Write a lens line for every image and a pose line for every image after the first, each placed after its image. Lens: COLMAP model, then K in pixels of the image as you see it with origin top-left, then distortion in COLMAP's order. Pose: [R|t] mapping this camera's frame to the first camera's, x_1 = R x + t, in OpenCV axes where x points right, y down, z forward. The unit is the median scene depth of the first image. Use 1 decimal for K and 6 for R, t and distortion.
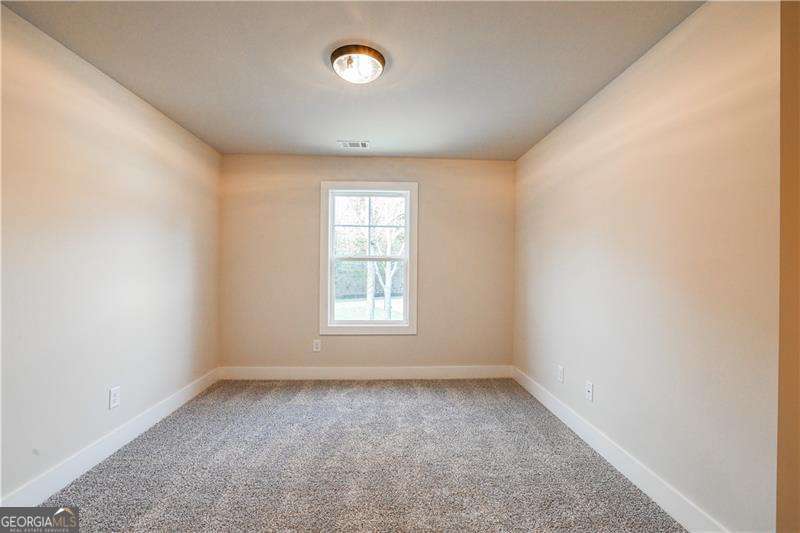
lens RADIAL K [[348.6, 0, 401.1], [0, 348.6, 269.1], [0, 0, 1]] dist [-0.020419, 0.005087]
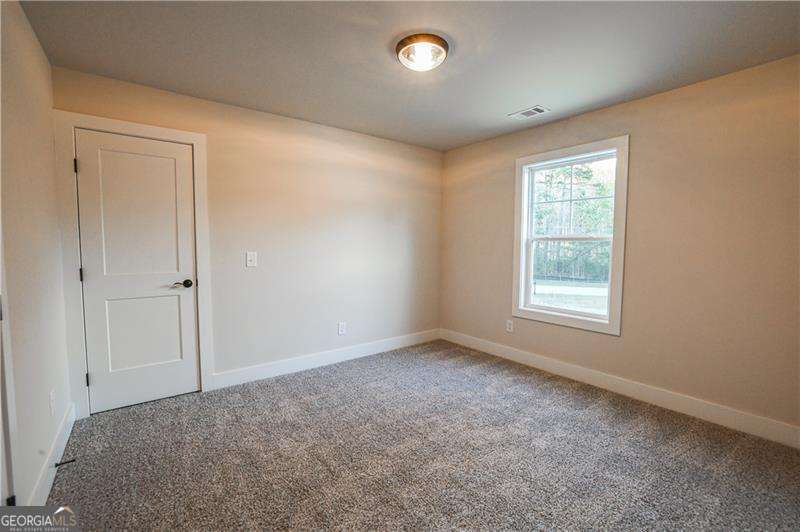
lens RADIAL K [[348.6, 0, 392.3], [0, 348.6, 266.4], [0, 0, 1]] dist [-0.020419, 0.005087]
pose [[0.571476, 0.053630, -0.818864, 0.392062], [0.004840, 0.997625, 0.068715, -0.023413], [0.820604, -0.043233, 0.569859, 0.164219]]
